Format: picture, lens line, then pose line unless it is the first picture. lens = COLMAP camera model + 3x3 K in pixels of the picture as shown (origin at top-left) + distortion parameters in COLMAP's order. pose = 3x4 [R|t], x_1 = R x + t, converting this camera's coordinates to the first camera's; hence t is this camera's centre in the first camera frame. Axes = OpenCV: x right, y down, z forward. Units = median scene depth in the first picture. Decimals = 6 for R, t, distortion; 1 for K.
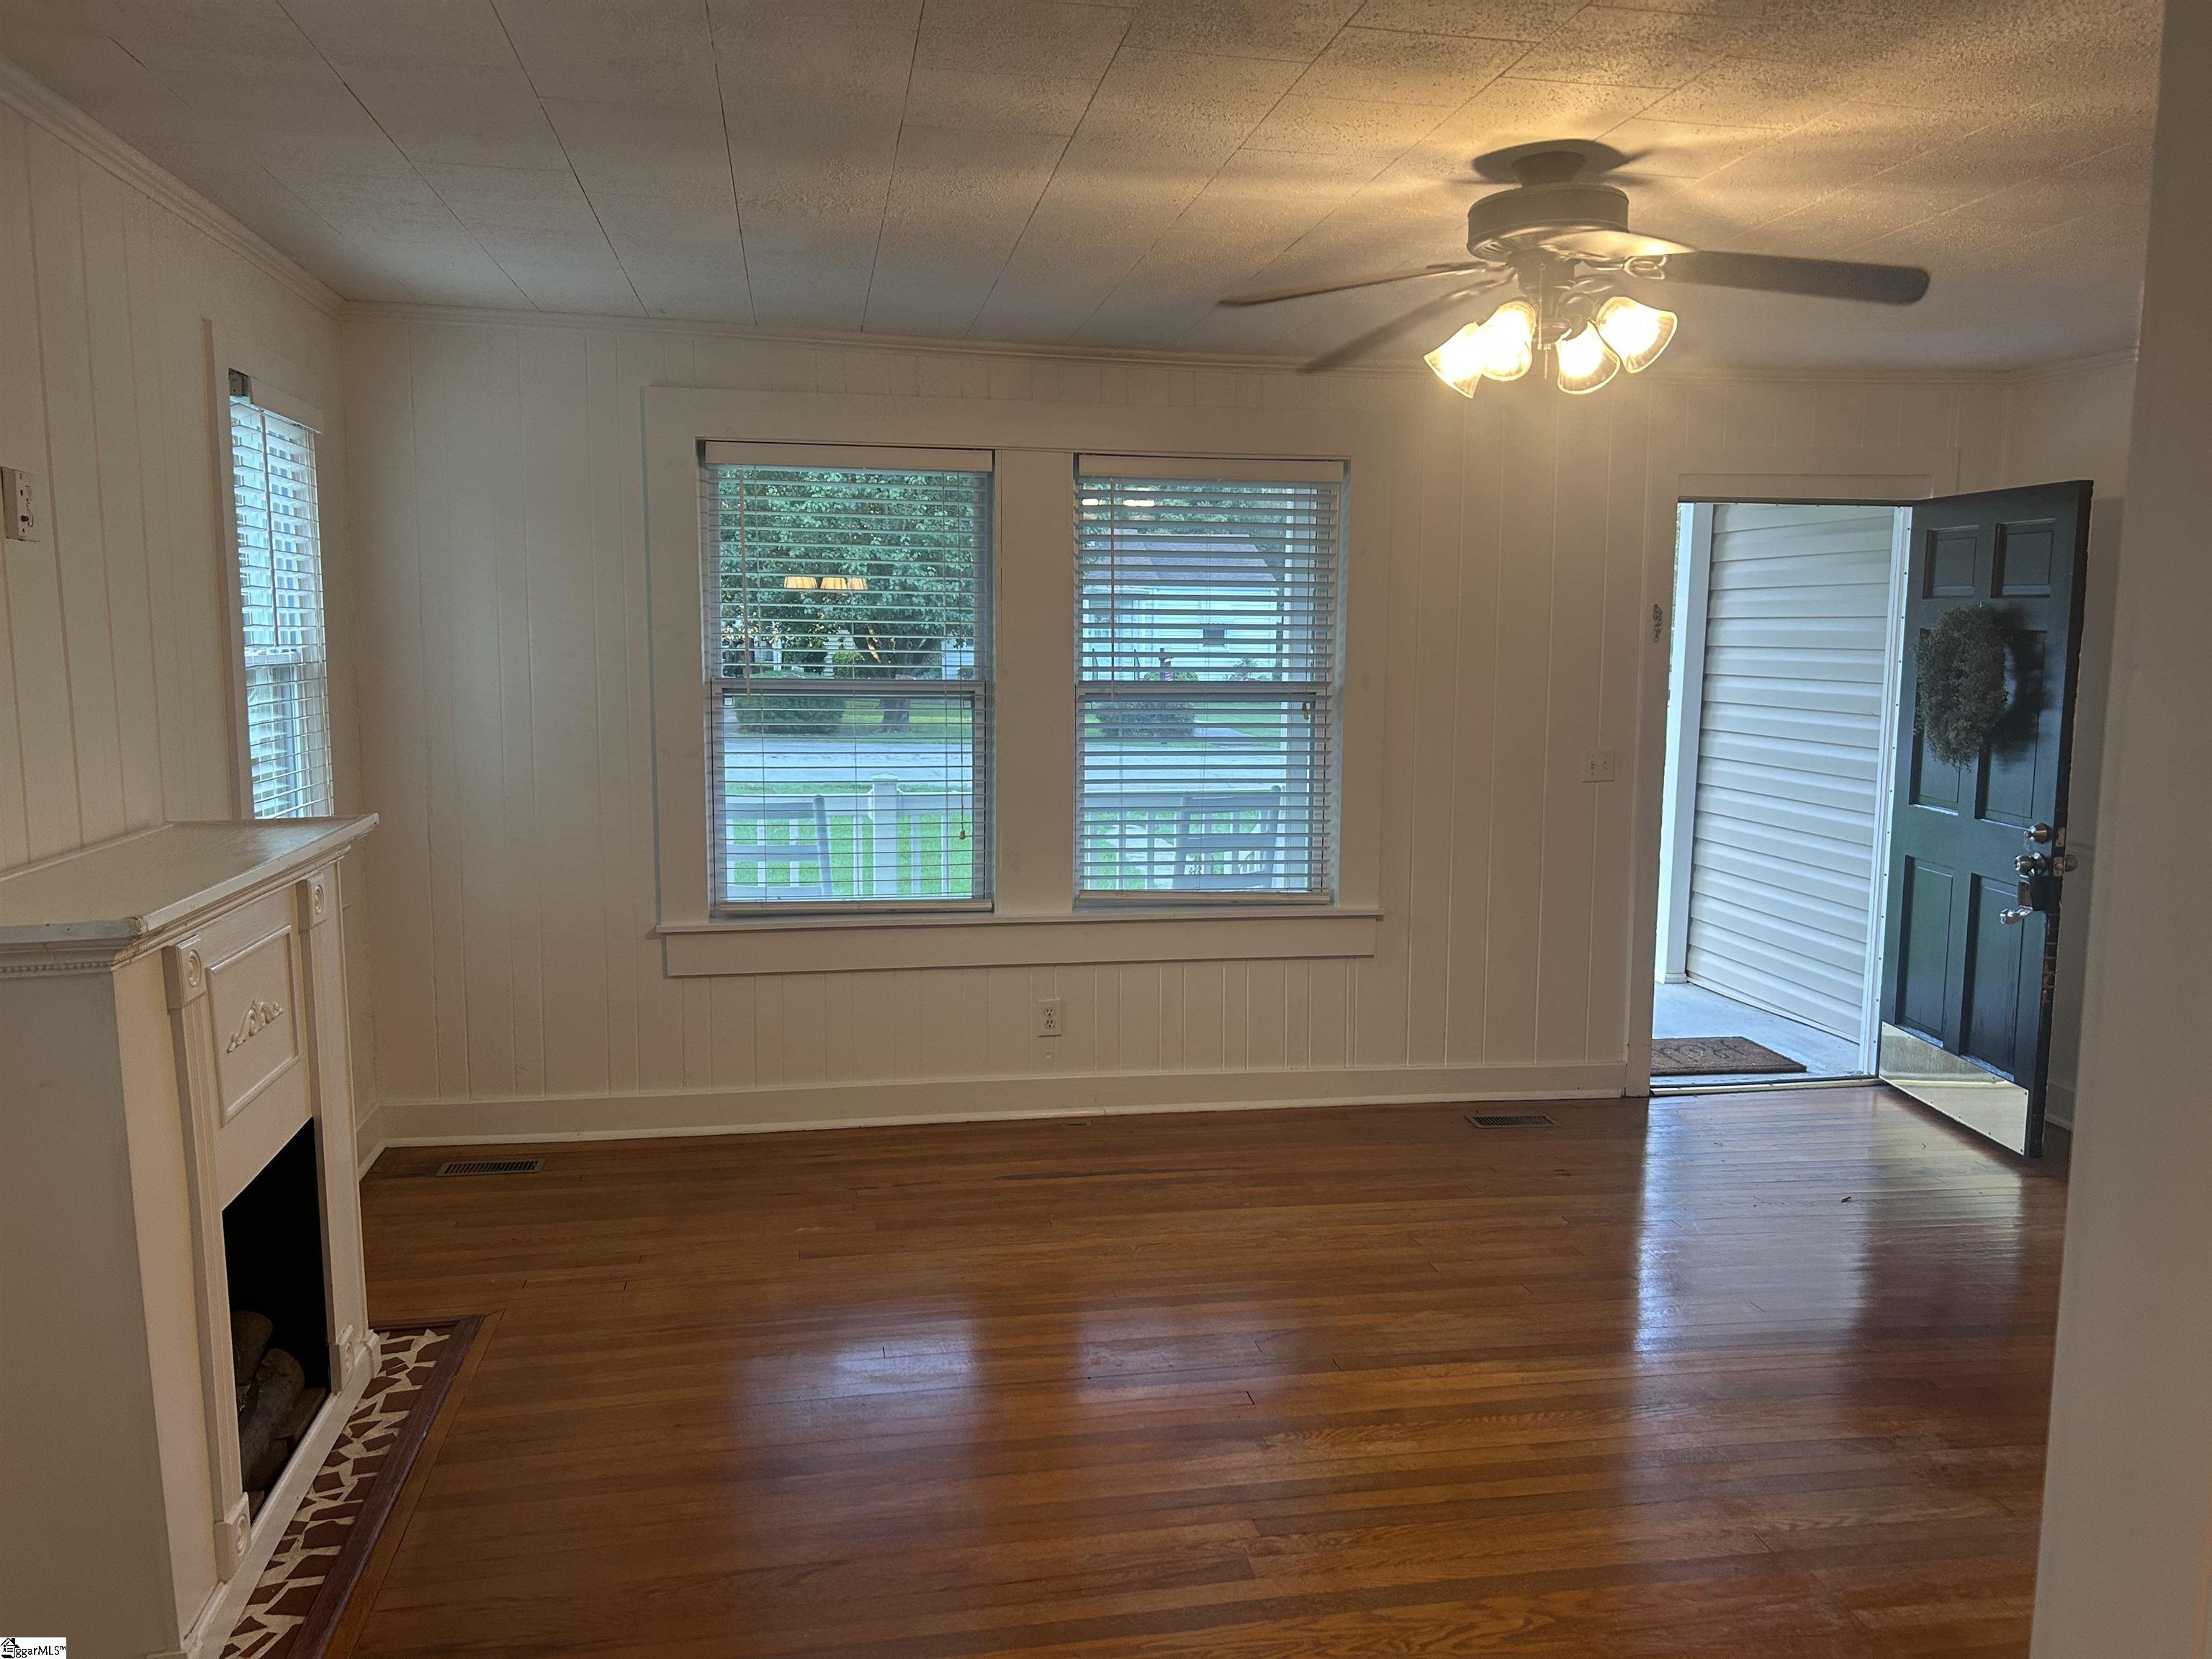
lens RADIAL K [[1689.2, 0, 1106.0], [0, 1689.2, 829.5], [0, 0, 1]] dist [0.043163, -0.000099]
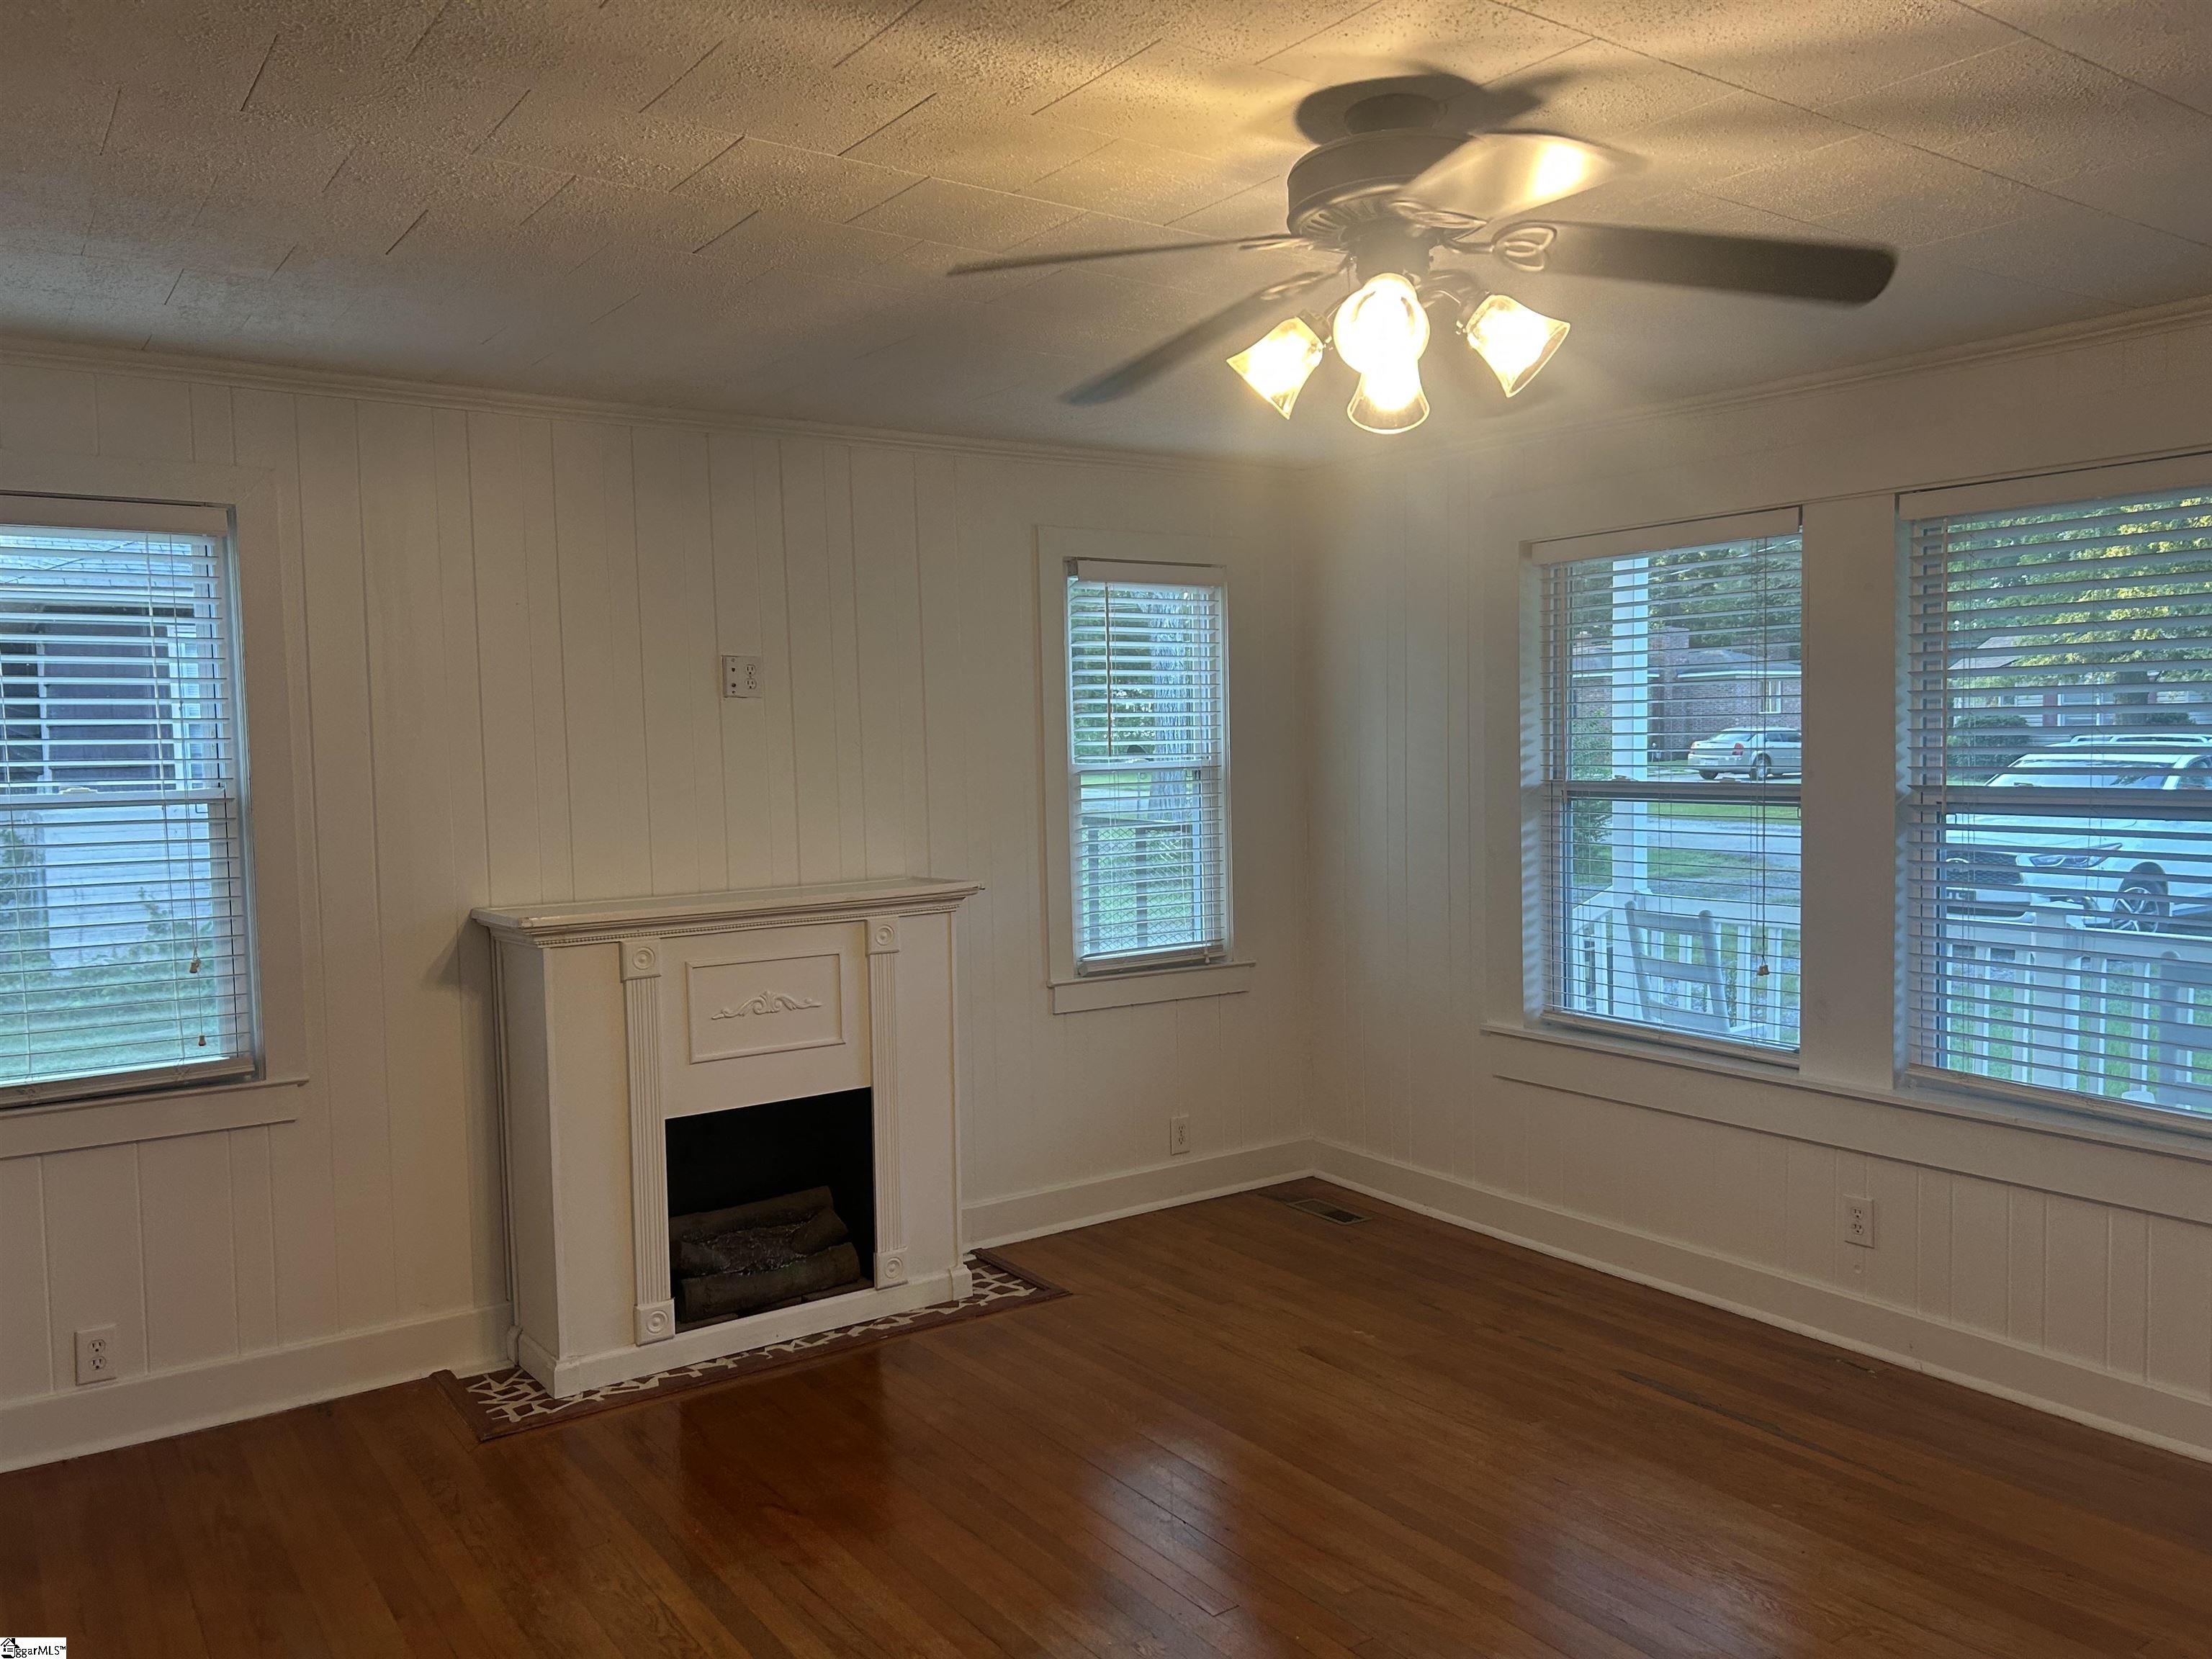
lens RADIAL K [[1670.6, 0, 1108.1], [0, 1670.6, 858.4], [0, 0, 1]] dist [0.003066, 0.001054]
pose [[0.431393, 0.059638, -0.900191, 0.608324], [-0.100317, 0.994796, 0.017832, -0.040114], [0.896569, 0.082612, 0.435130, 0.422890]]
